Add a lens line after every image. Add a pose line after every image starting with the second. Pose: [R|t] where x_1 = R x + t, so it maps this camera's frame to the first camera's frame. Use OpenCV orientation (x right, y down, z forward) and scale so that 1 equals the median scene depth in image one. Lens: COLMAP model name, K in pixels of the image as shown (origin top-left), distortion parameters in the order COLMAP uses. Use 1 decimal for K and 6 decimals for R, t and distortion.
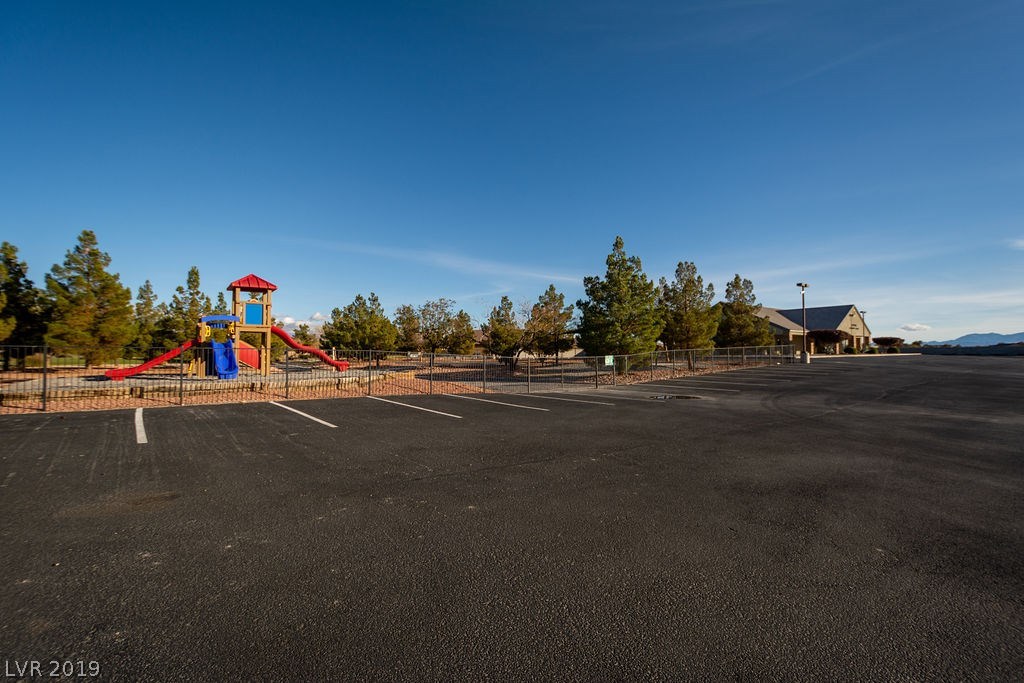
lens RADIAL K [[471.3, 0, 512.0], [0, 471.3, 341.5], [0, 0, 1]] dist [0.014887, -0.000010]
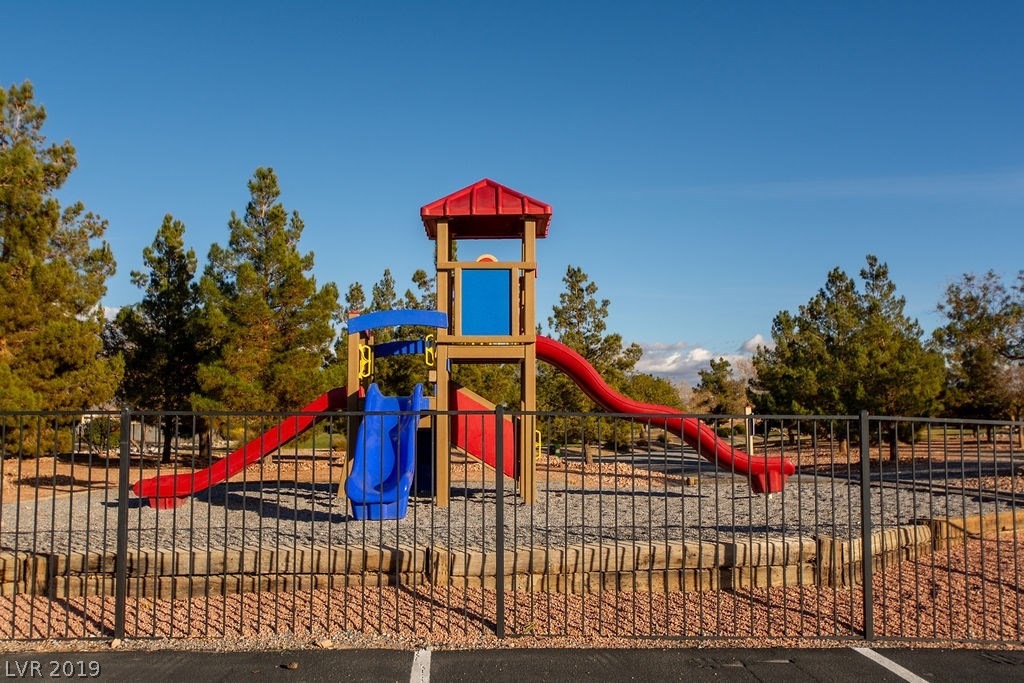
lens RADIAL K [[1116.9, 0, 512.0], [0, 1116.9, 341.5], [0, 0, 1]] dist [0.010946, 0.005918]
pose [[0.823679, -0.047791, -0.565039, -0.046027], [0.020581, 0.998305, -0.054434, 0.003013], [0.566683, 0.033207, 0.823267, 0.157124]]
